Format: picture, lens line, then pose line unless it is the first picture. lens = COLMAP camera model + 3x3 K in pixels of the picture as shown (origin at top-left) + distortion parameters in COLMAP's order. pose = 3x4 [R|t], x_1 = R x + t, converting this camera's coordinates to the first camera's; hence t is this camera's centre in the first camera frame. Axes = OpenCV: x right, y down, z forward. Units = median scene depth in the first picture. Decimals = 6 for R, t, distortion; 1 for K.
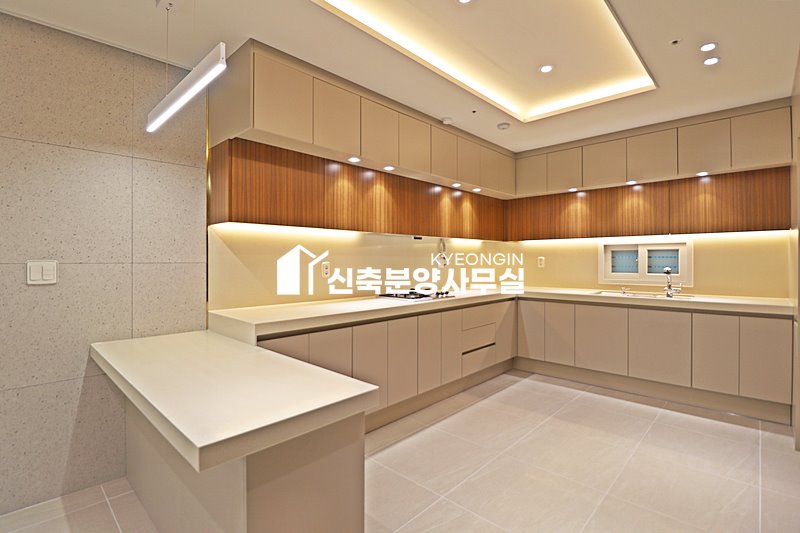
lens RADIAL K [[370.1, 0, 401.5], [0, 370.1, 260.0], [0, 0, 1]] dist [-0.001656, -0.011893]
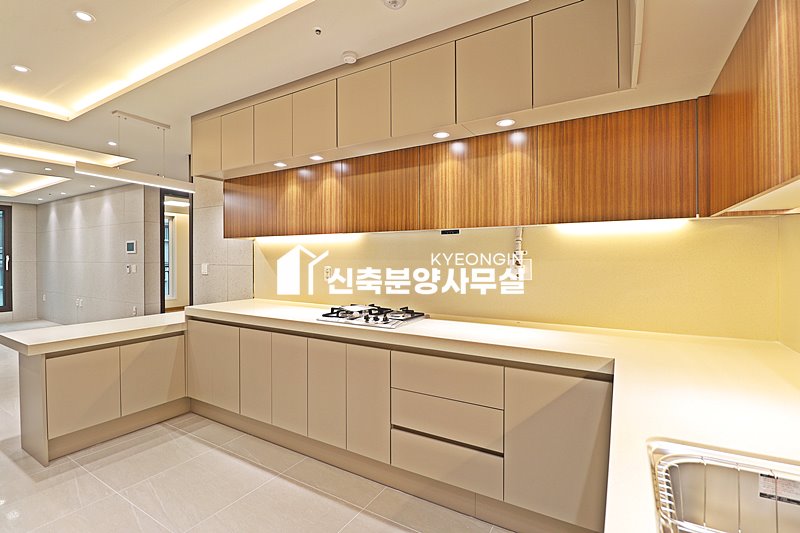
lens RADIAL K [[370.1, 0, 404.0], [0, 370.1, 260.3], [0, 0, 1]] dist [-0.001656, -0.011893]
pose [[0.234145, 0.009148, -0.972159, 0.810143], [0.002055, 0.999949, 0.009904, -0.020070], [0.972200, -0.004316, 0.234114, 0.959904]]
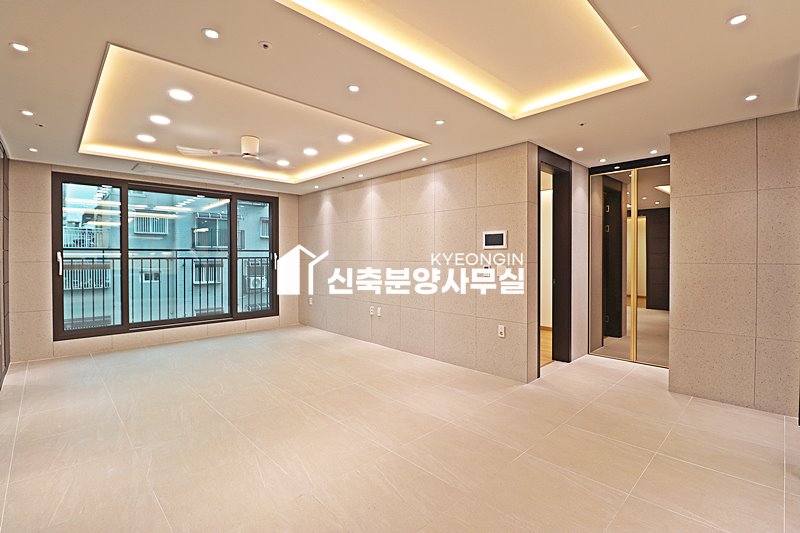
lens RADIAL K [[370.1, 0, 404.7], [0, 370.1, 258.7], [0, 0, 1]] dist [-0.001656, -0.011893]
pose [[-0.031229, 0.009156, -0.999470, 0.023458], [0.002013, 0.999957, 0.009098, -0.017723], [0.999510, -0.001728, -0.031246, -0.180094]]
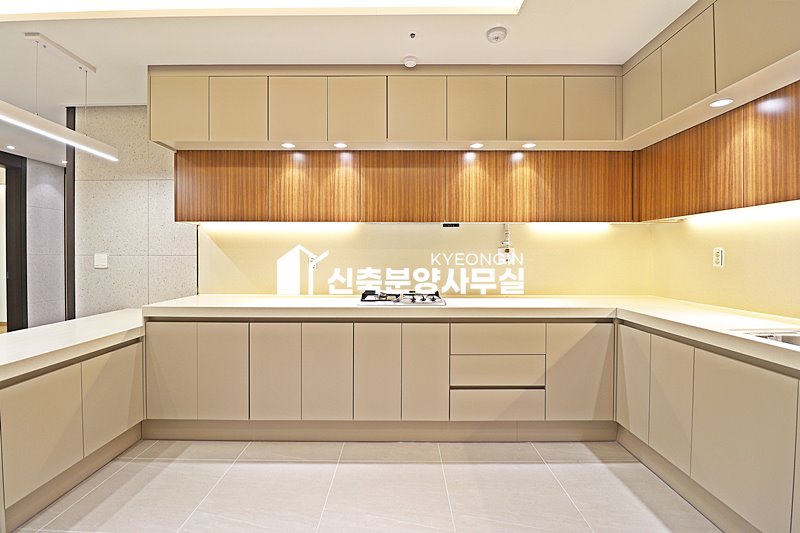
lens RADIAL K [[370.1, 0, 402.3], [0, 370.1, 259.9], [0, 0, 1]] dist [-0.001656, -0.011893]
pose [[0.695015, 0.012106, -0.718893, 0.654008], [-0.001791, 0.999884, 0.015106, 0.002066], [0.718993, -0.009211, 0.694957, 0.491139]]
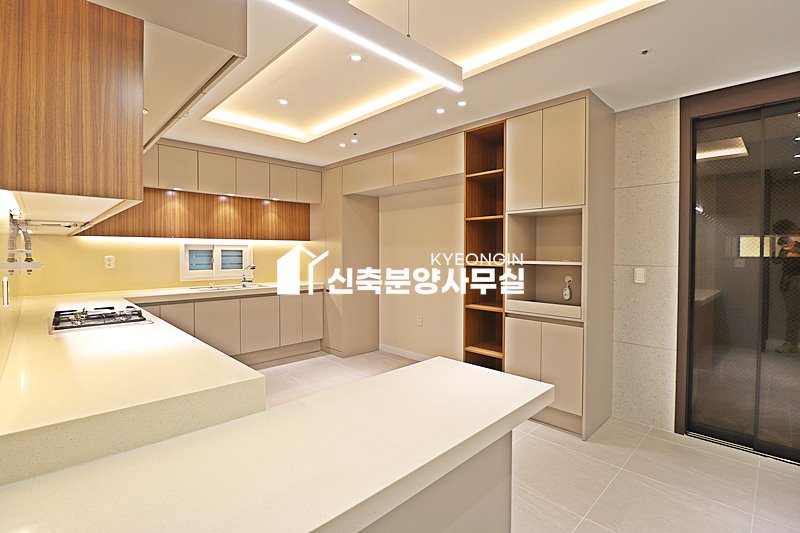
lens RADIAL K [[370.1, 0, 398.6], [0, 370.1, 261.2], [0, 0, 1]] dist [-0.001656, -0.011893]
pose [[0.030712, -0.022746, 0.999269, -0.646201], [-0.004590, 0.999727, 0.022897, -0.026809], [-0.999518, -0.005289, 0.030599, 0.477321]]
